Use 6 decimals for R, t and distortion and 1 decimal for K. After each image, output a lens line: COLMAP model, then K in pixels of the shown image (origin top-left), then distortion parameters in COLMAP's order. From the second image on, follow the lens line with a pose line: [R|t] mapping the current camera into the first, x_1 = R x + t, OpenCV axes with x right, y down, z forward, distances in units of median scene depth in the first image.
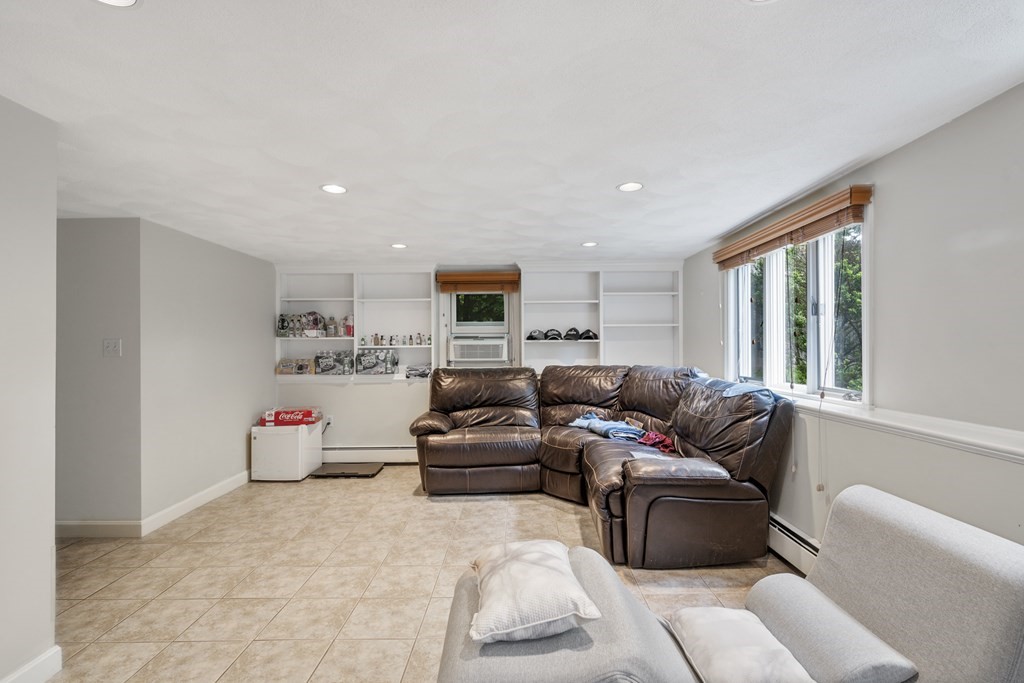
lens RADIAL K [[509.2, 0, 512.4], [0, 509.2, 359.1], [0, 0, 1]] dist [-0.000984, -0.000231]
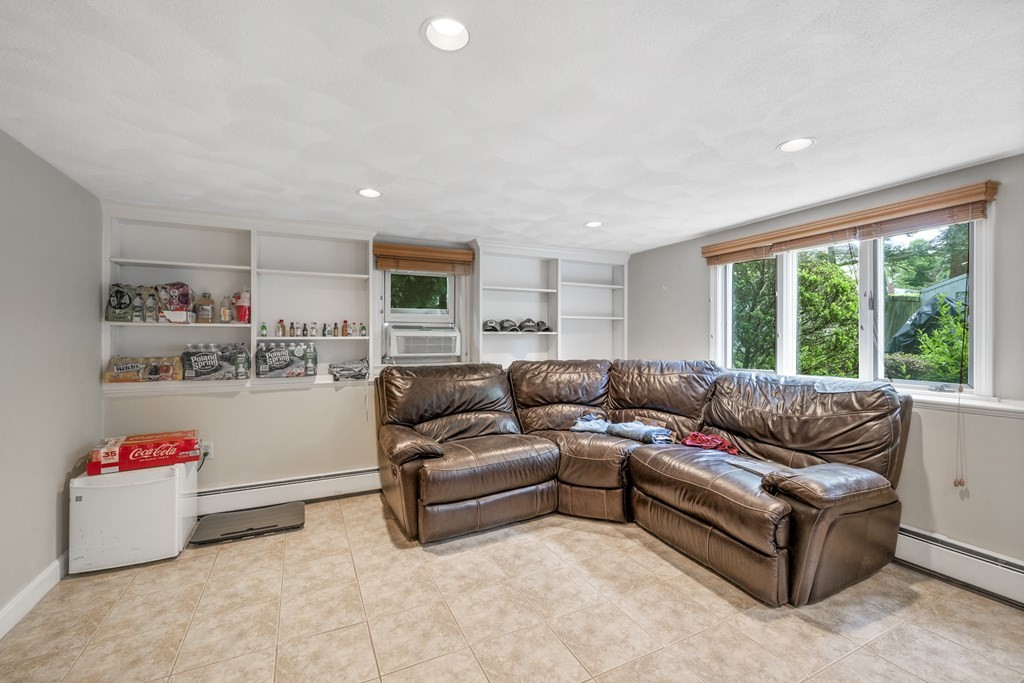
lens RADIAL K [[447.6, 0, 518.4], [0, 447.6, 348.8], [0, 0, 1]] dist [-0.001378, 0.000107]
pose [[0.888986, -0.004014, 0.457918, -0.271401], [0.006834, 0.999967, -0.004500, -0.004607], [-0.457884, 0.007130, 0.888983, 0.305580]]
